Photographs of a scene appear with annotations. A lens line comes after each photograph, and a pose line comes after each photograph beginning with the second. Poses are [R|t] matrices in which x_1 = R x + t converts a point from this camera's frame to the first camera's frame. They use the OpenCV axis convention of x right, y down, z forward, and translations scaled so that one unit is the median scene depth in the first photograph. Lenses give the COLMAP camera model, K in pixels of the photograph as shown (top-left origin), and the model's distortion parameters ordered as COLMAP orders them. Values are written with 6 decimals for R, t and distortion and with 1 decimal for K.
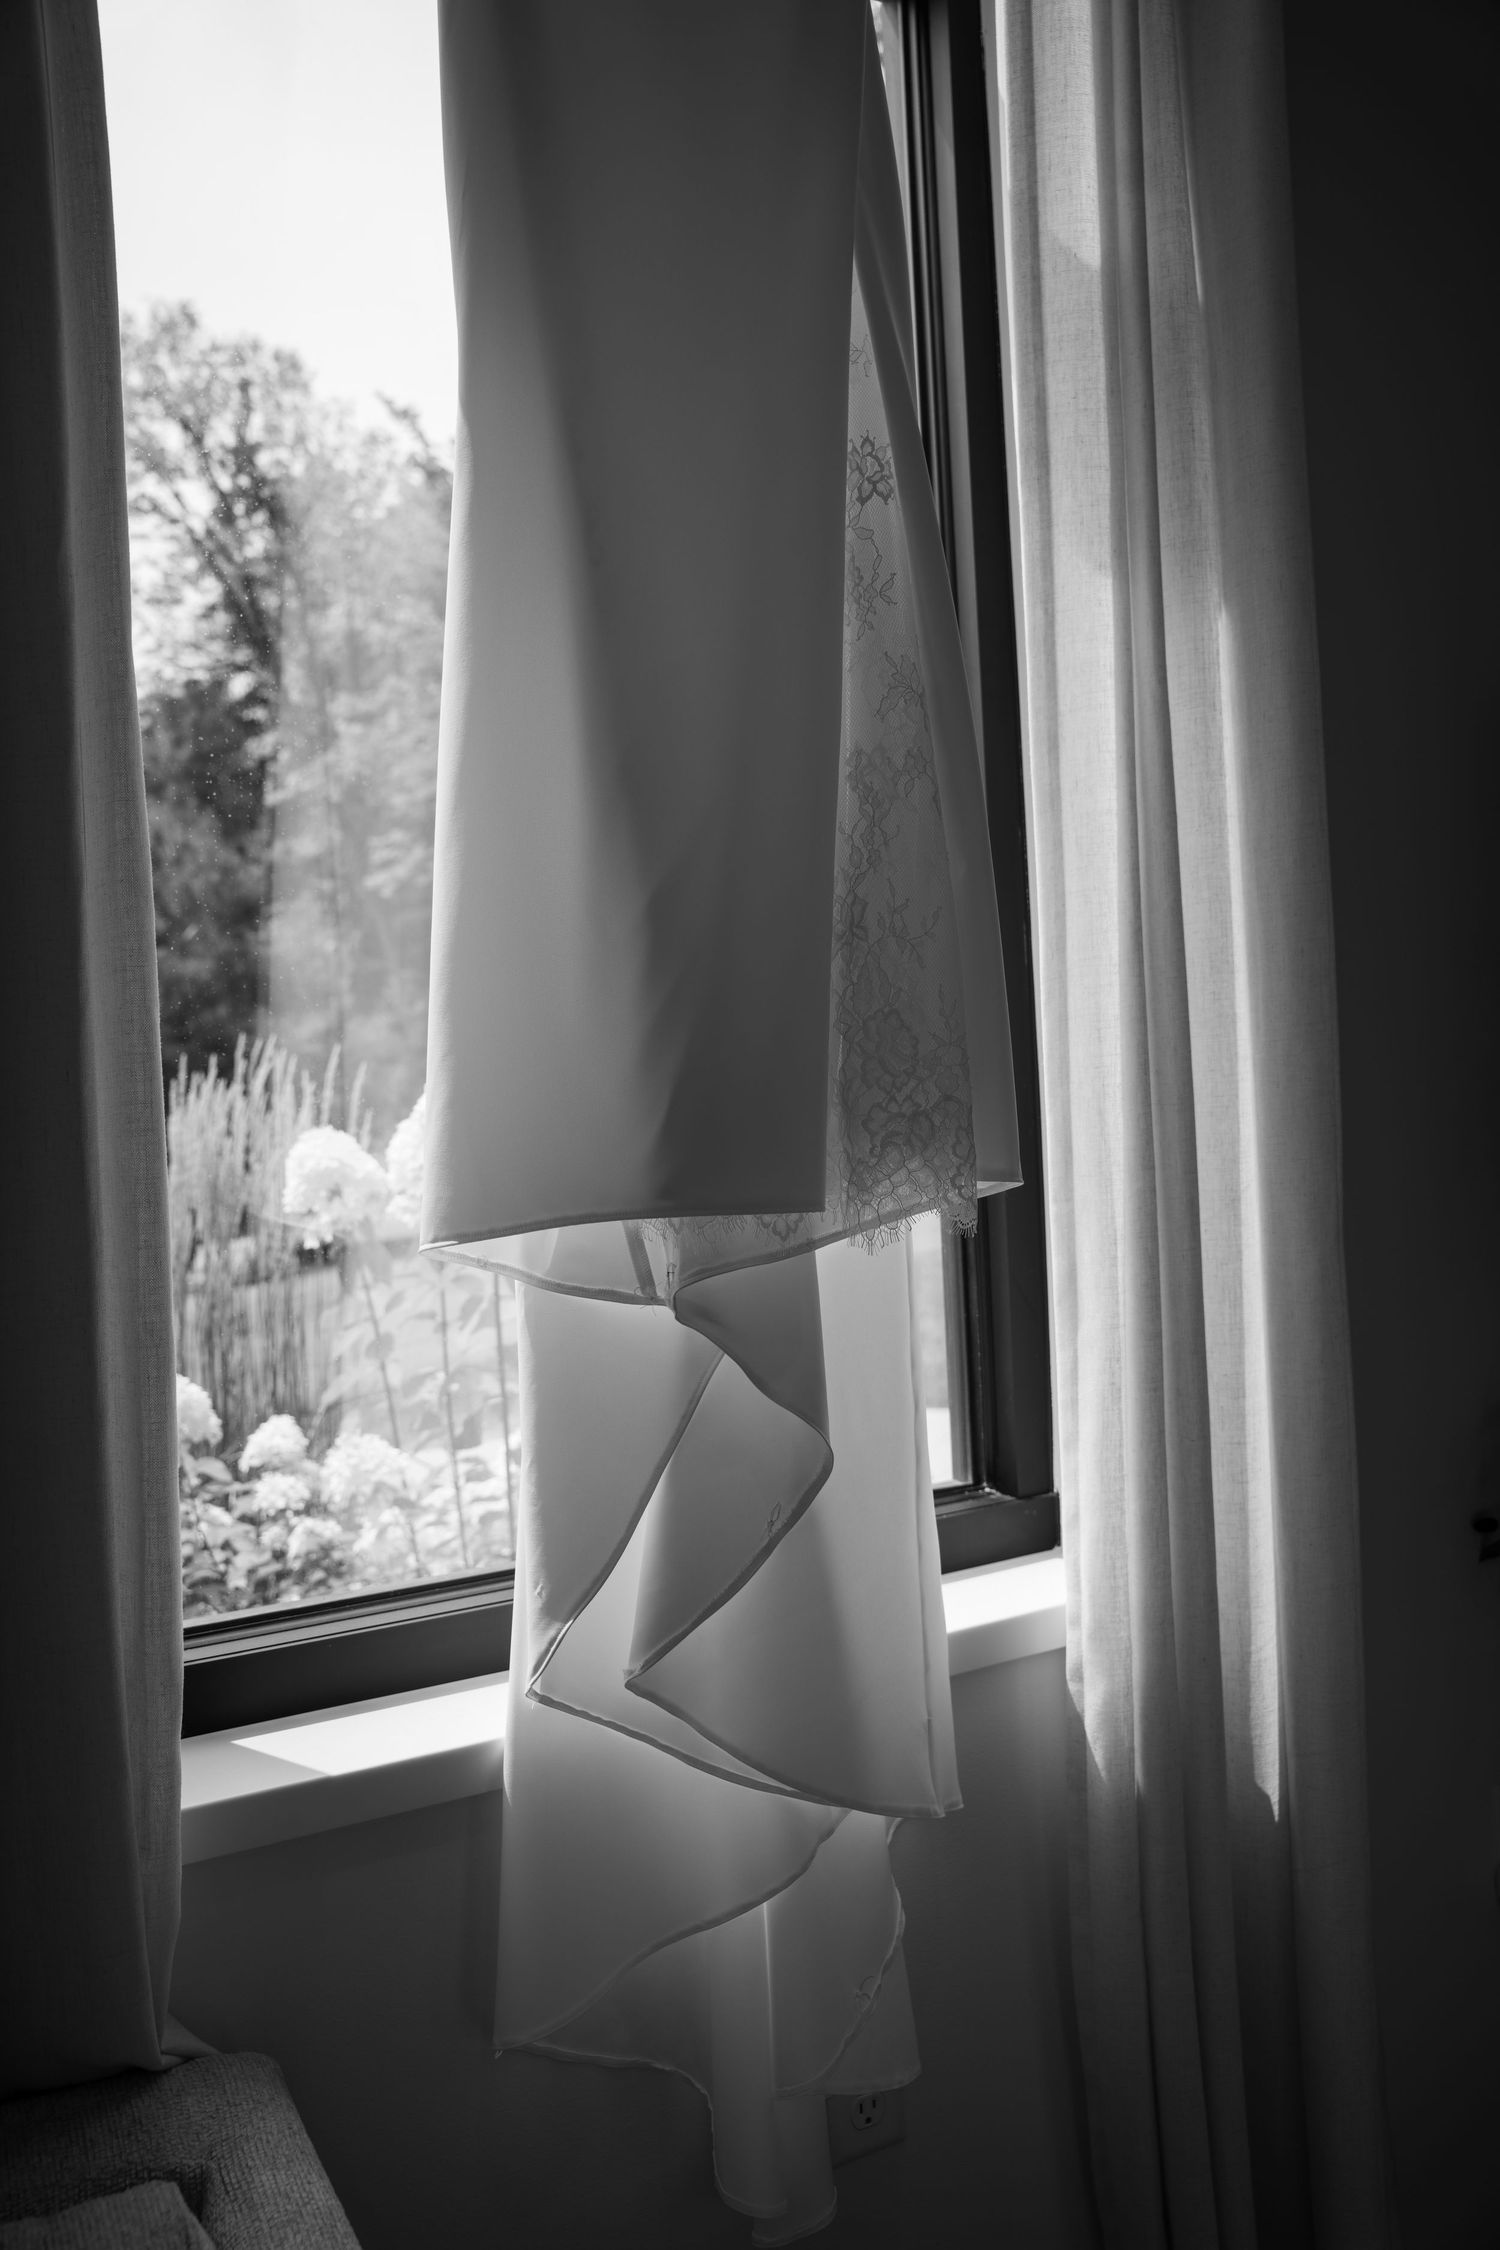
lens RADIAL K [[1753.9, 0, 750.0], [0, 1753.9, 1125.0], [0, 0, 1]] dist [-0.053522, 0.000447]
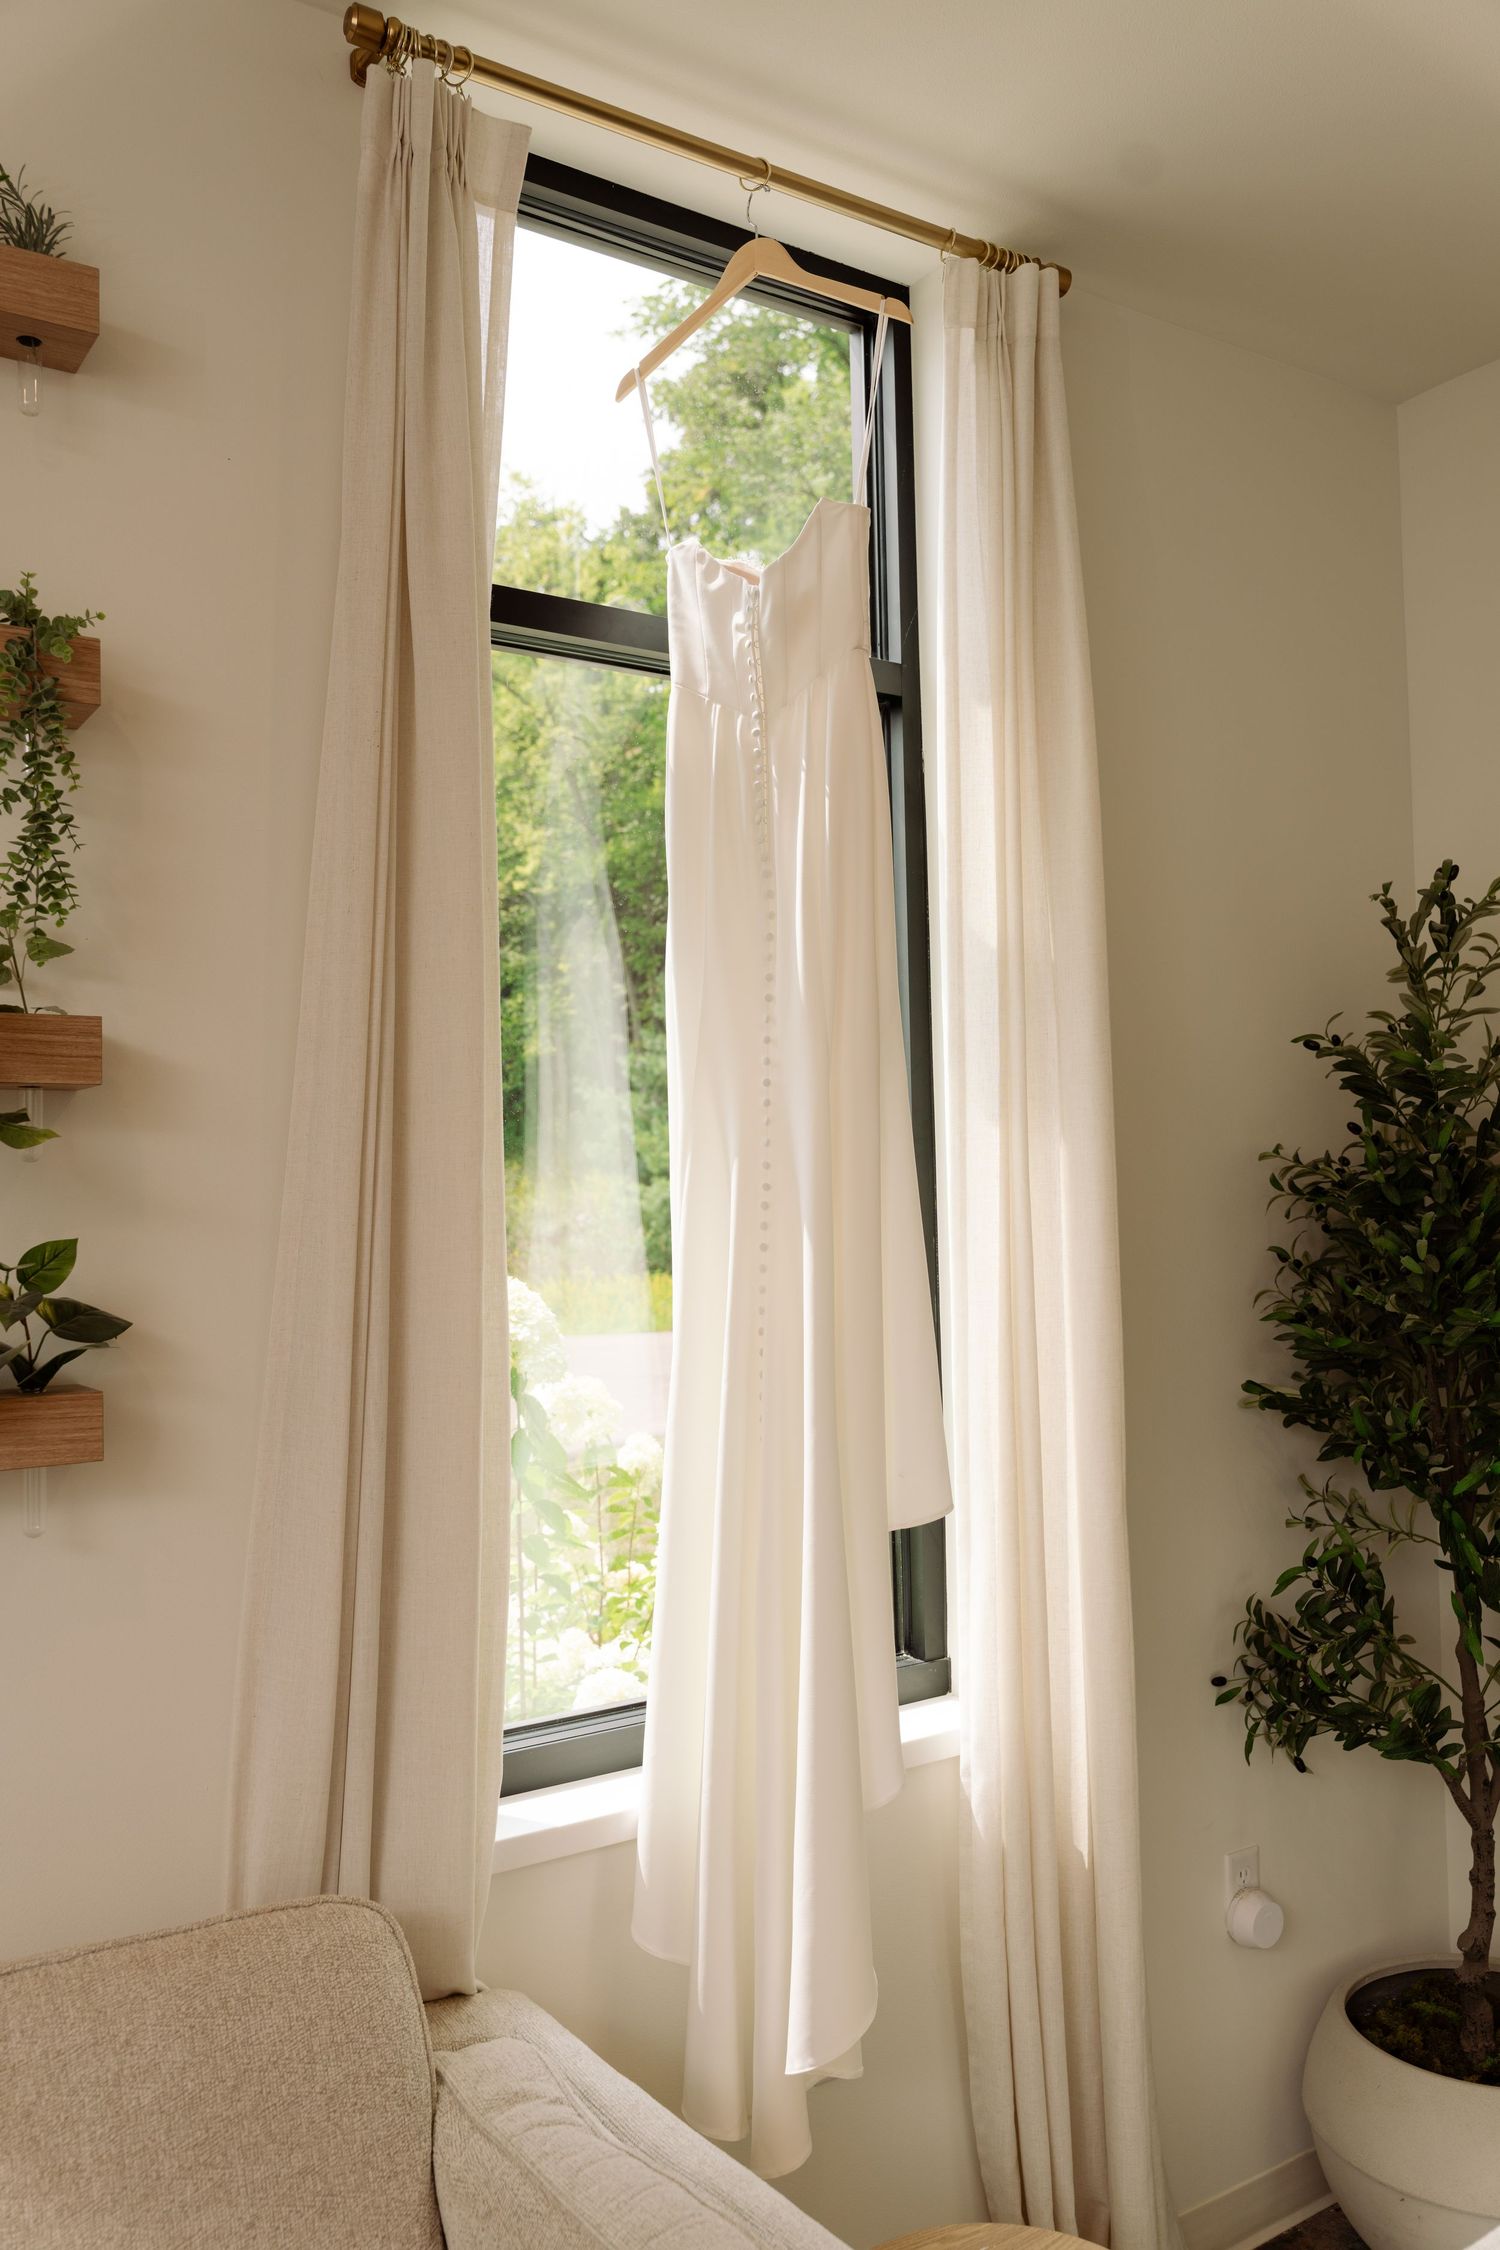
lens RADIAL K [[1799.1, 0, 750.0], [0, 1799.1, 1125.0], [0, 0, 1]] dist [0.002779, 0.001913]
pose [[0.994672, 0.032597, 0.097799, -0.211266], [-0.024987, 0.996636, -0.078059, -0.163158], [-0.100014, 0.075199, 0.992140, -0.744511]]
